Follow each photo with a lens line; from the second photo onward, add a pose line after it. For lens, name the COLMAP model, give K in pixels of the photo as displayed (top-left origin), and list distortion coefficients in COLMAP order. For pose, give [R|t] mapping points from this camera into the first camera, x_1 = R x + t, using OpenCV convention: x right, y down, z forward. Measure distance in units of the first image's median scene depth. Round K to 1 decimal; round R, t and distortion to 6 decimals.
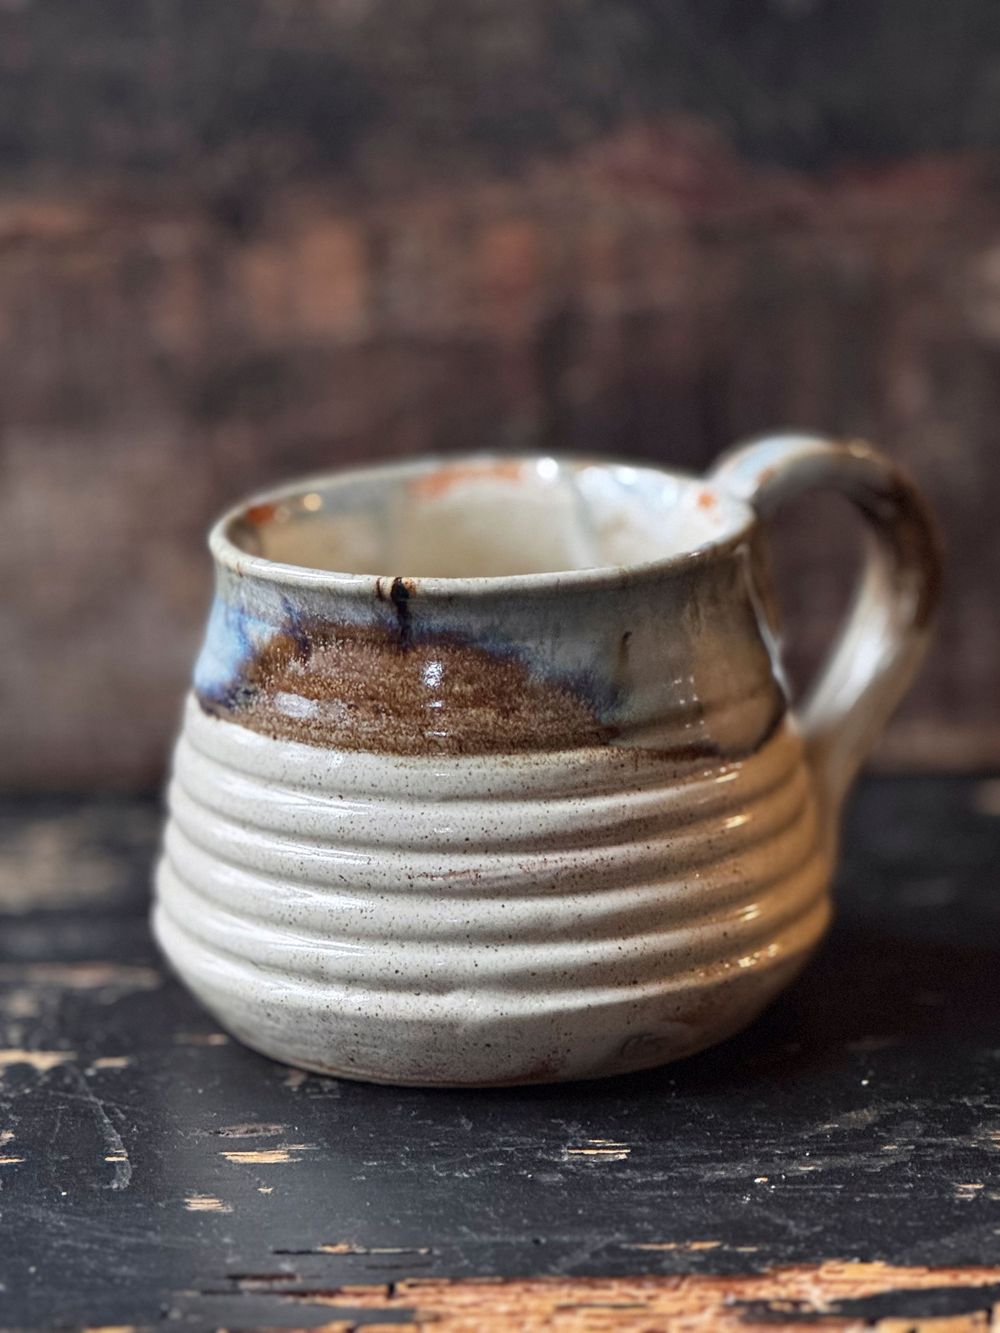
lens RADIAL K [[4655.4, 0, 505.1], [0, 4655.4, 664.8], [0, 0, 1]] dist [0.300678, 0.000000]
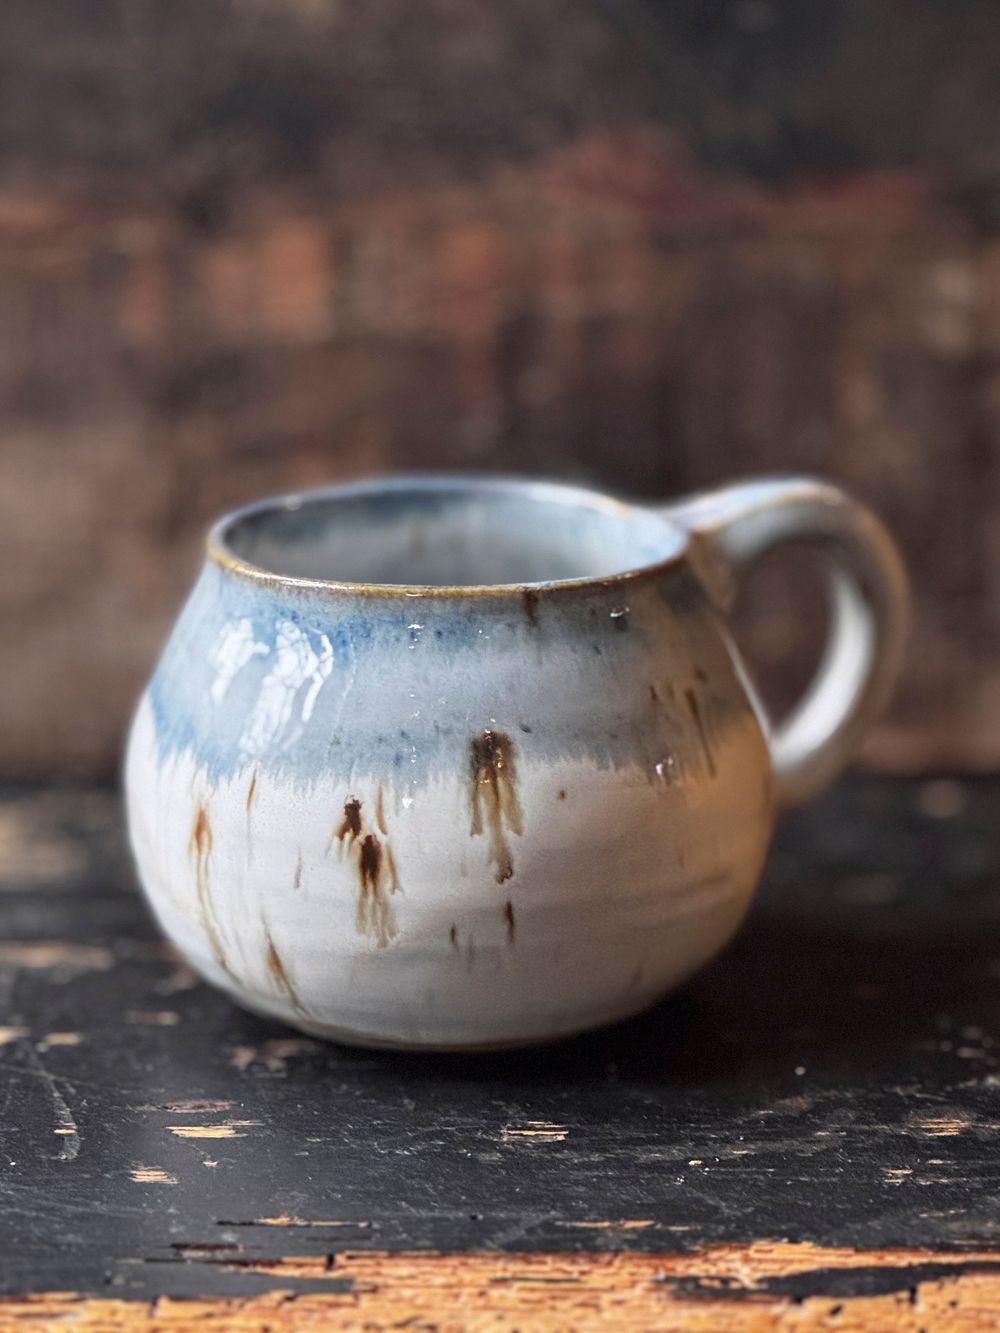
lens RADIAL K [[4655.4, 0, 496.6], [0, 4655.4, 673.8], [0, 0, 1]] dist [0.300678, 0.000000]
pose [[0.999814, 0.018855, 0.004016, 0.005115], [-0.018847, 0.999820, -0.002170, 0.006256], [-0.004057, 0.002094, 0.999990, -0.022137]]
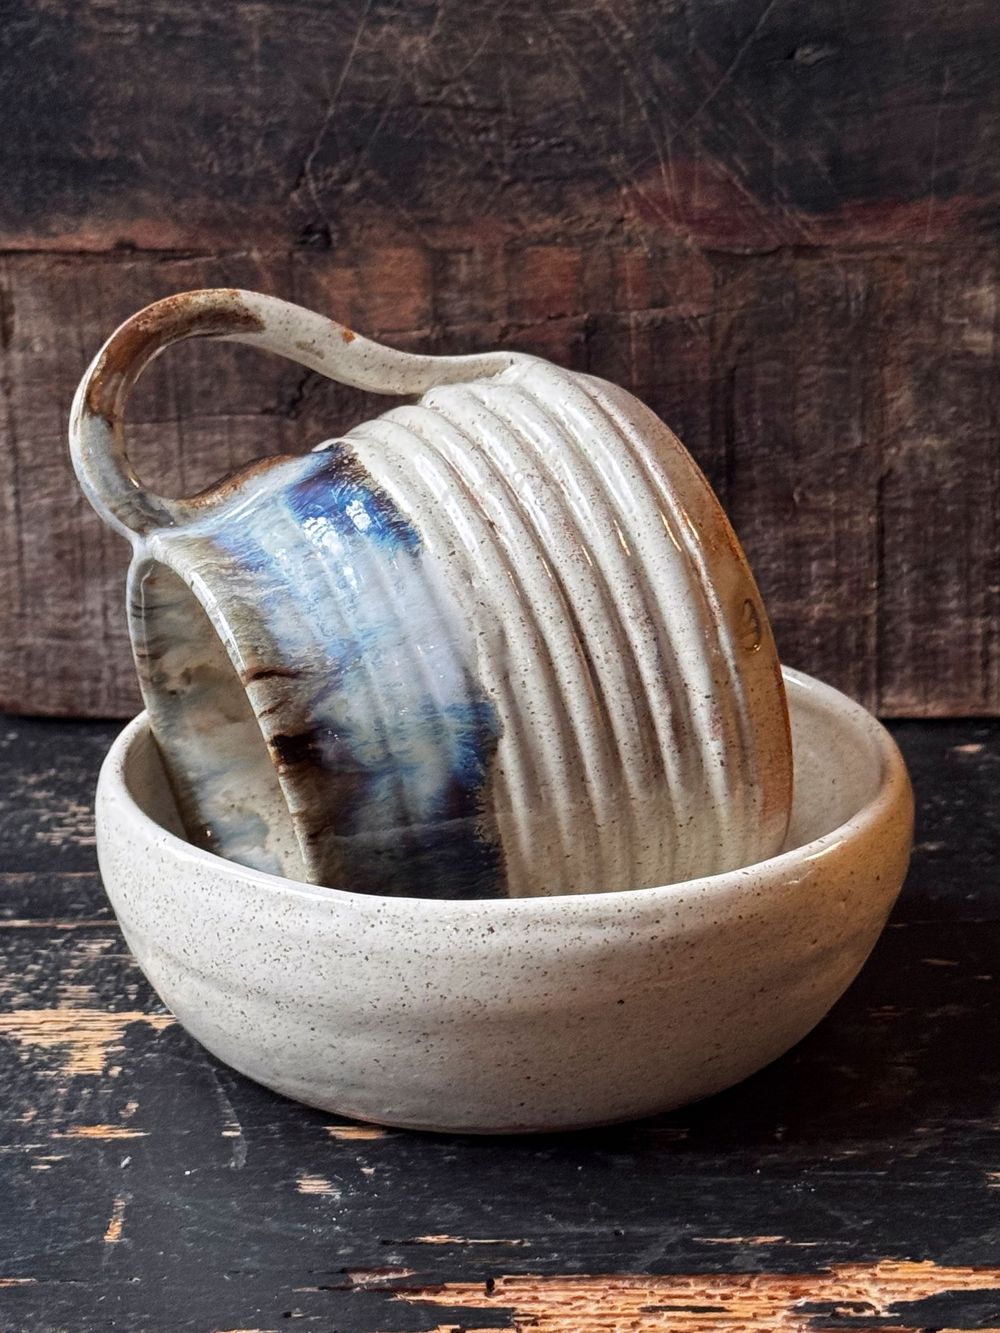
lens RADIAL K [[3515.7, 0, 503.0], [0, 3515.7, 655.0], [0, 0, 1]] dist [0.246292, 0.000000]
pose [[0.999623, 0.007402, 0.026455, -0.041867], [-0.009364, 0.997154, 0.074814, -0.073461], [-0.025826, -0.075033, 0.996847, 0.164332]]
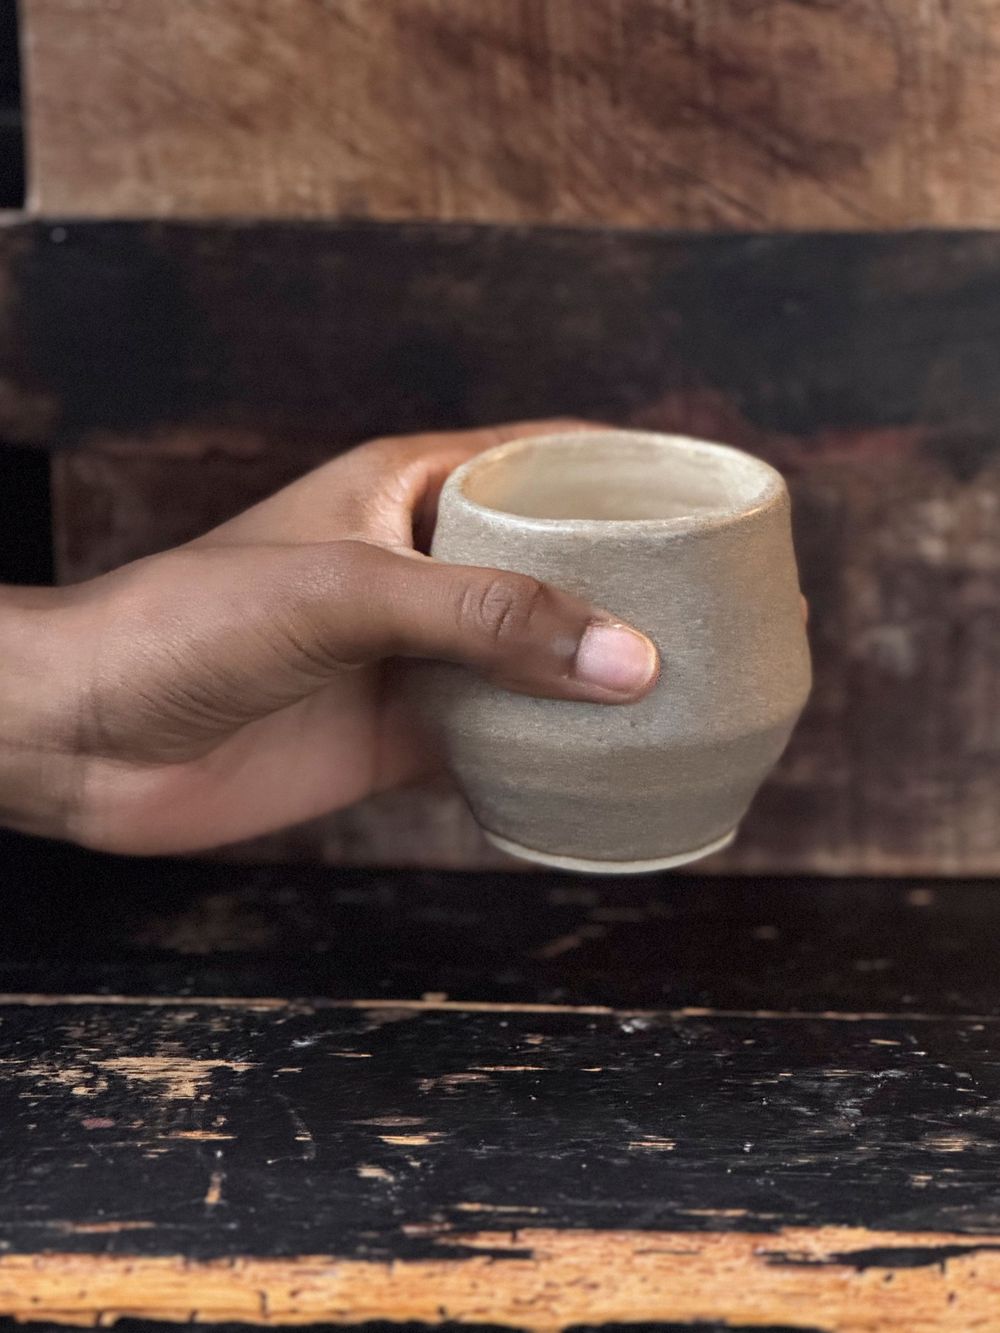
lens RADIAL K [[3975.0, 0, 551.2], [0, 3975.0, 651.1], [0, 0, 1]] dist [0.404355, 0.000000]
pose [[0.998401, 0.036880, 0.042832, -0.066788], [-0.035603, 0.998910, -0.030200, -0.005084], [-0.043899, 0.028627, 0.998626, -0.190089]]
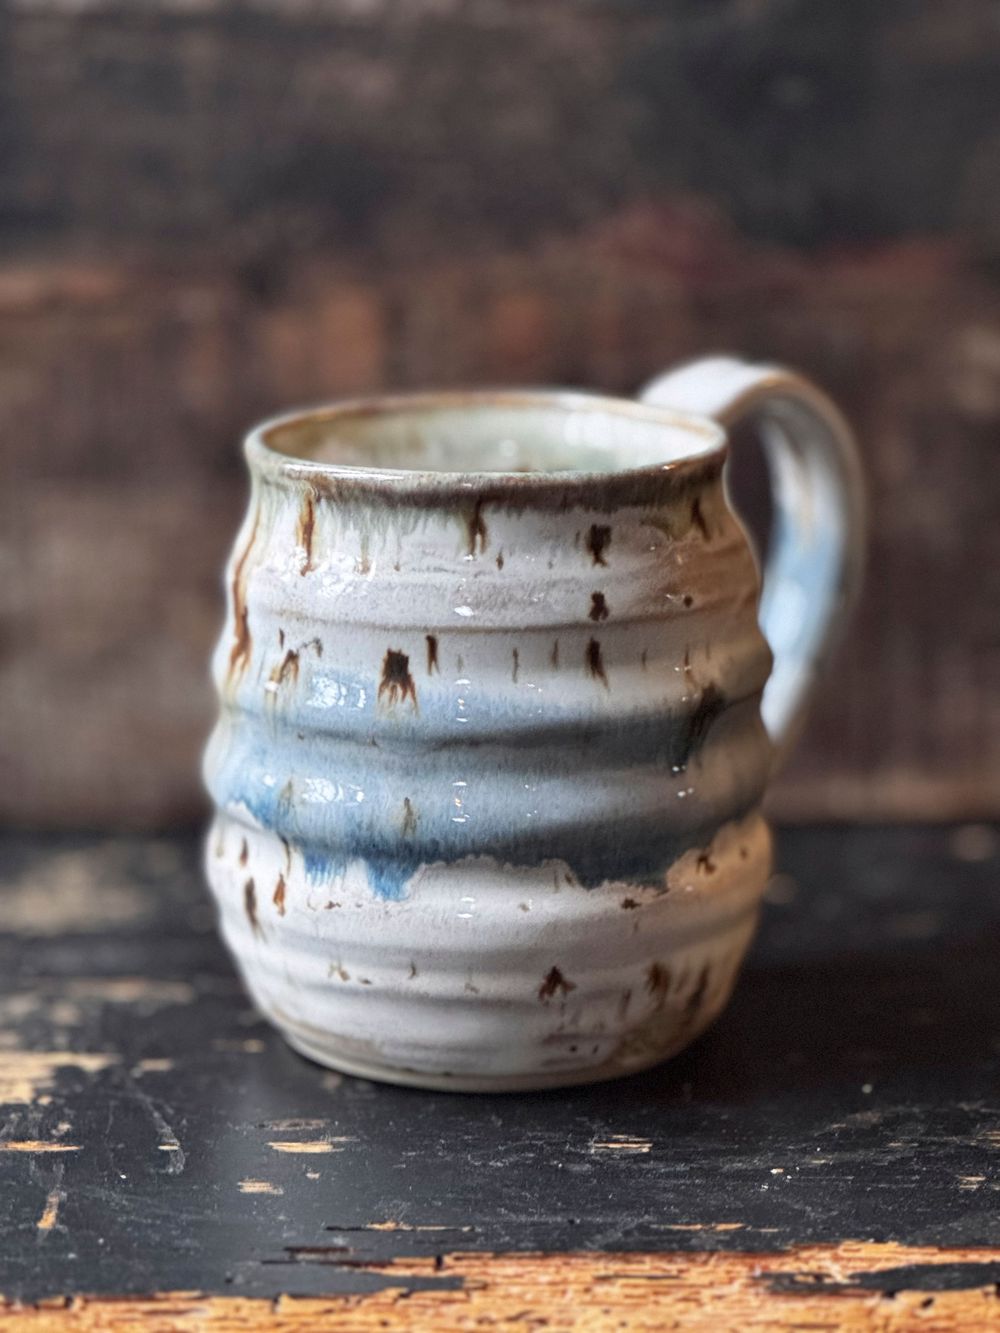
lens RADIAL K [[4655.4, 0, 494.1], [0, 4655.4, 665.2], [0, 0, 1]] dist [0.300678, 0.000000]
pose [[0.999528, 0.014332, 0.027167, -0.040156], [-0.013445, 0.999380, -0.032541, 0.029831], [-0.027616, 0.032160, 0.999101, -0.069365]]
